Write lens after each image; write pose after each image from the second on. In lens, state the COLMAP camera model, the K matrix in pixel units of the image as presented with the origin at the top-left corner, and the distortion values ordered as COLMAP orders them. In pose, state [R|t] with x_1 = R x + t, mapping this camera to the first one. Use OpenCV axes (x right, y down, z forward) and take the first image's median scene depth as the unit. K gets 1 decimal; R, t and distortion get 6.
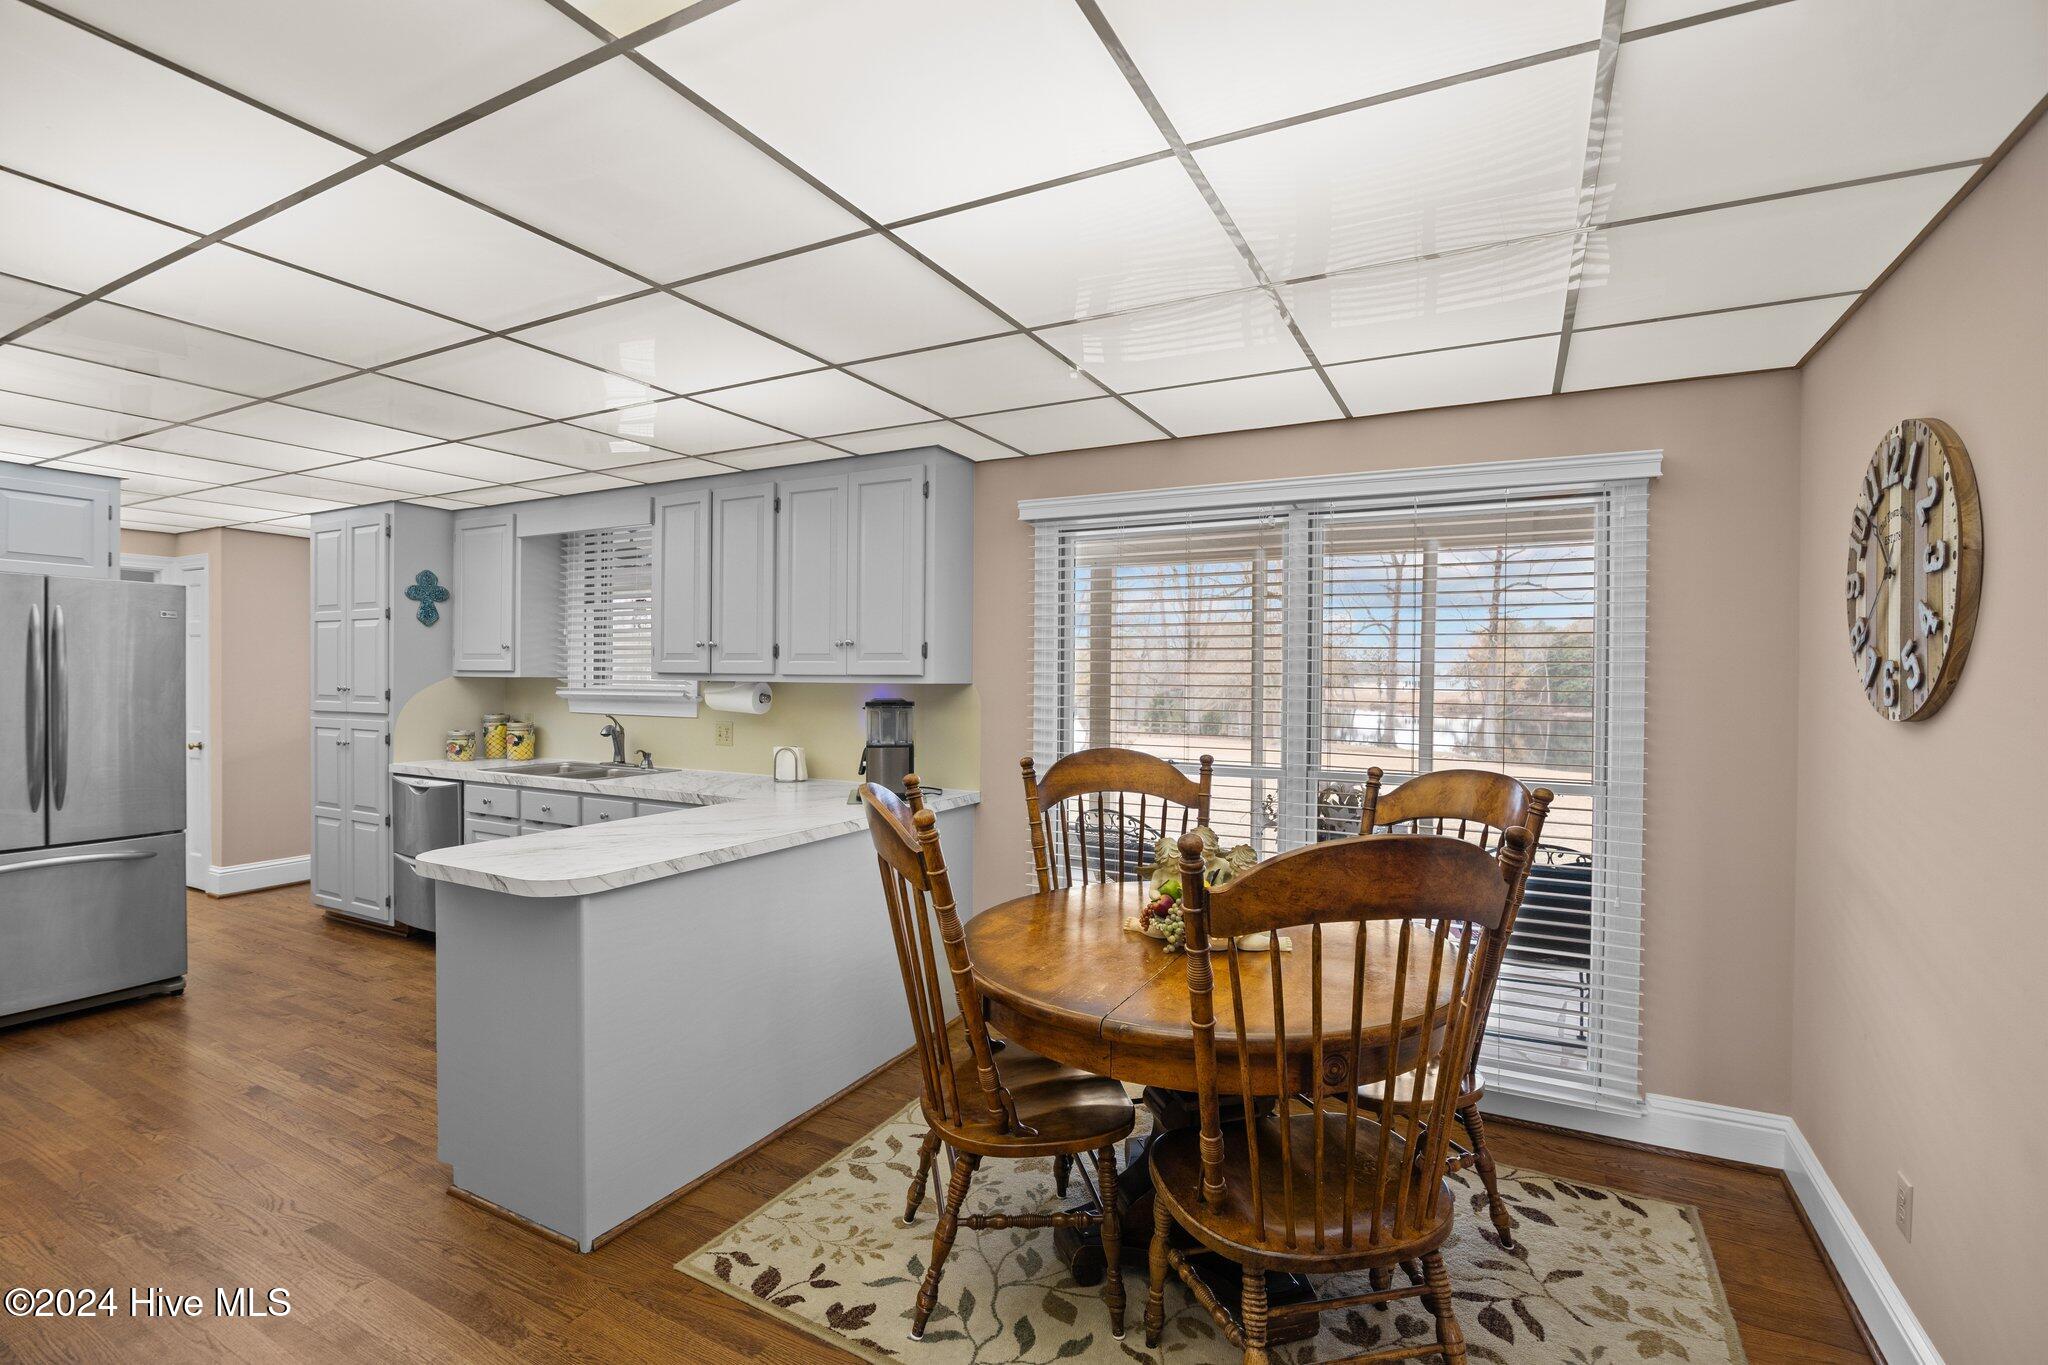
lens RADIAL K [[937.4, 0, 1008.0], [0, 937.4, 690.5], [0, 0, 1]] dist [-0.023725, 0.003302]
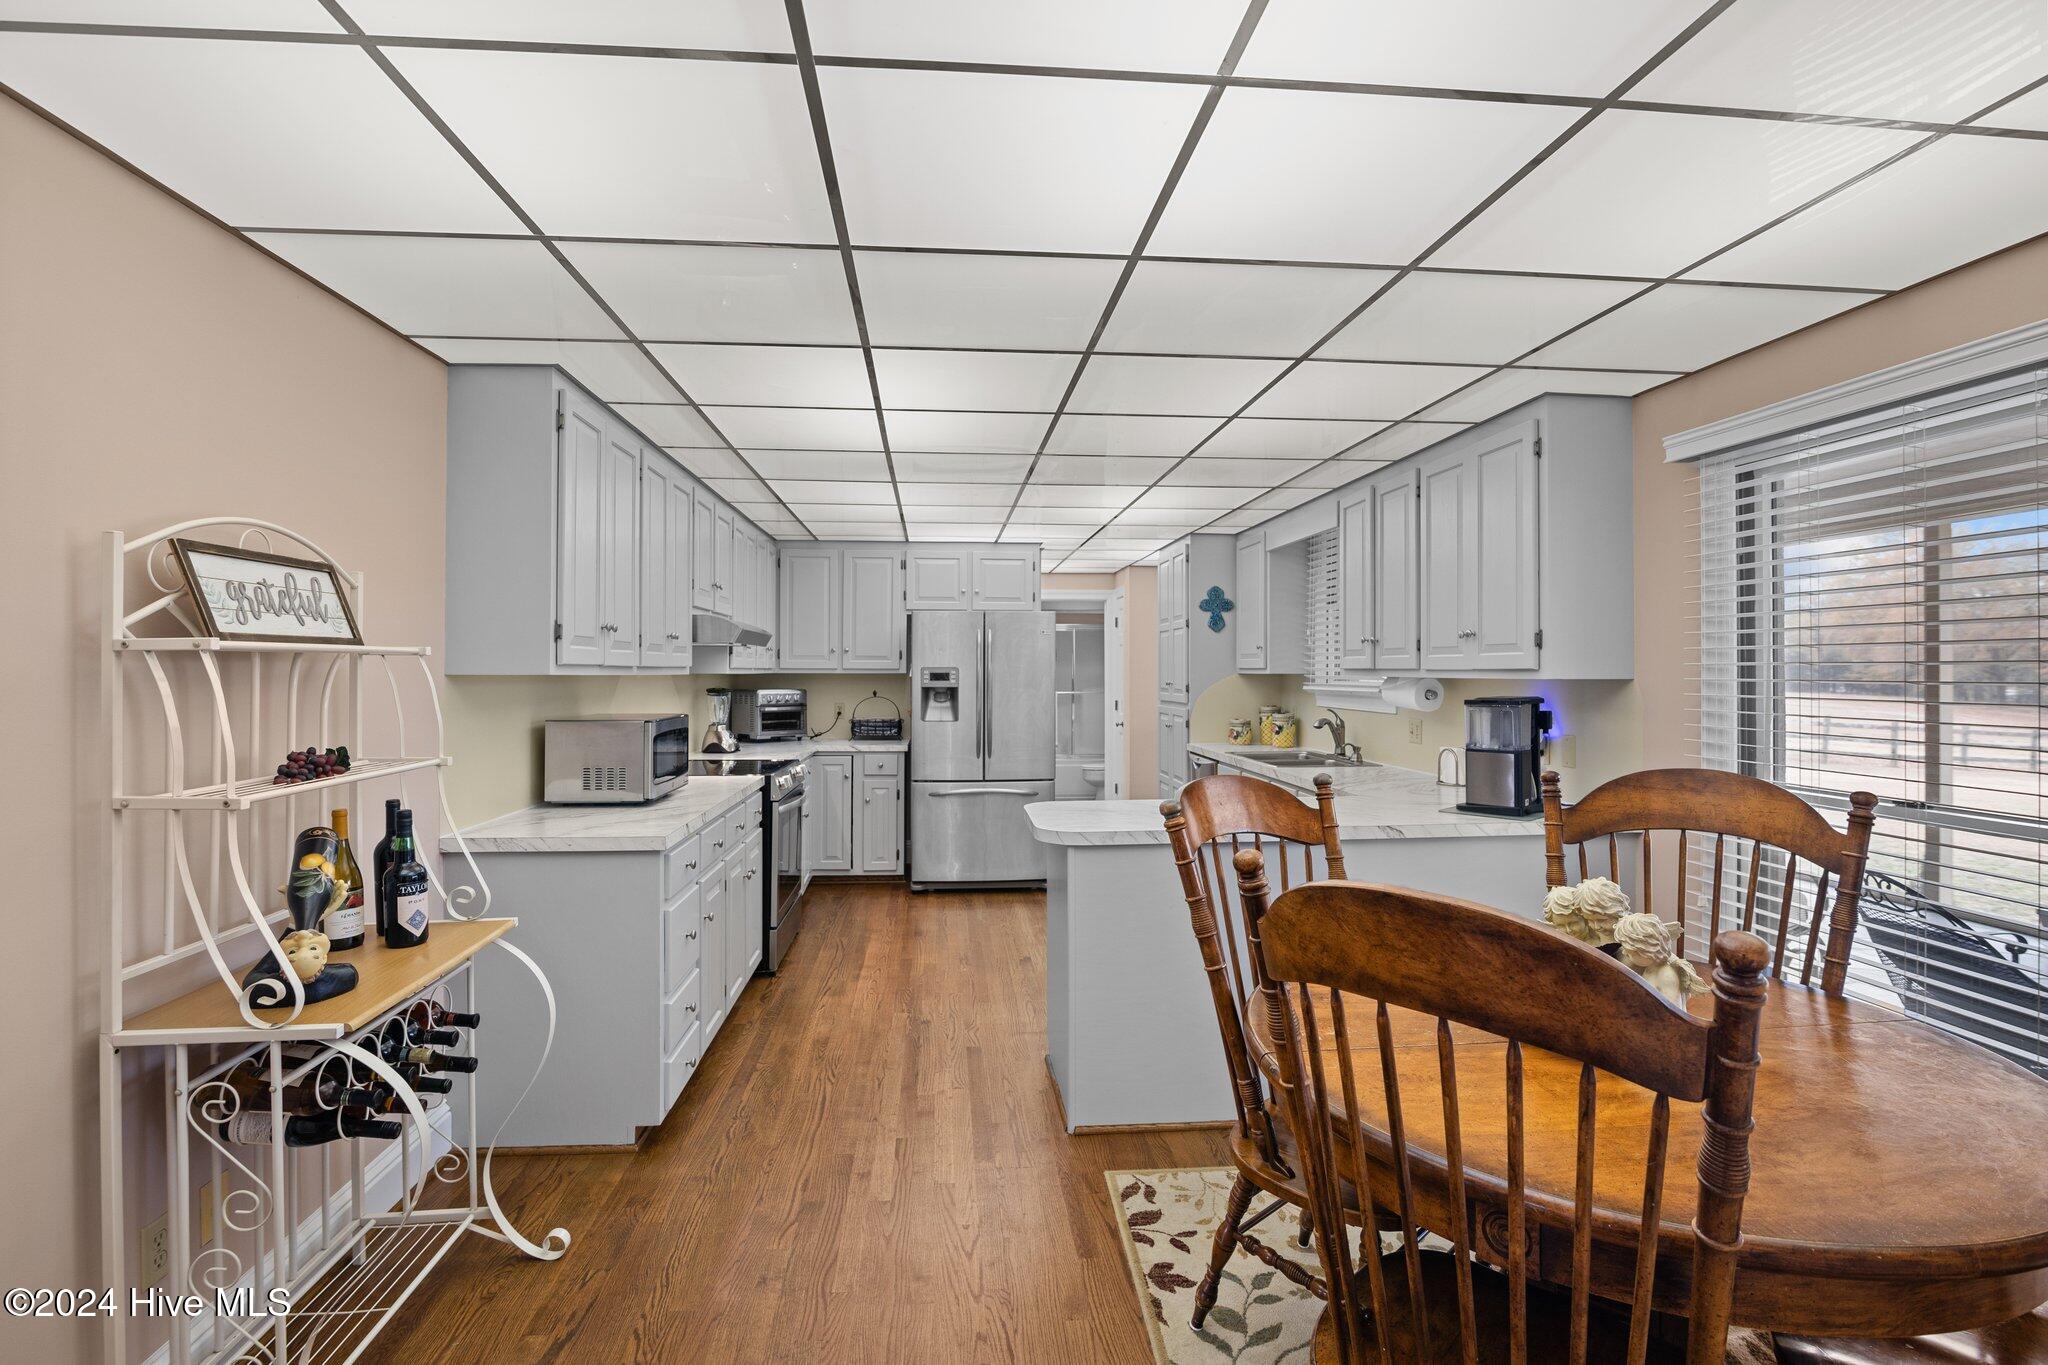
lens RADIAL K [[937.4, 0, 1002.4], [0, 937.4, 671.4], [0, 0, 1]] dist [-0.023725, 0.003302]
pose [[0.537120, -0.006203, -0.843483, 0.355368], [-0.008968, 0.999874, -0.013064, 0.000797], [0.843458, 0.014581, 0.536997, 0.151709]]
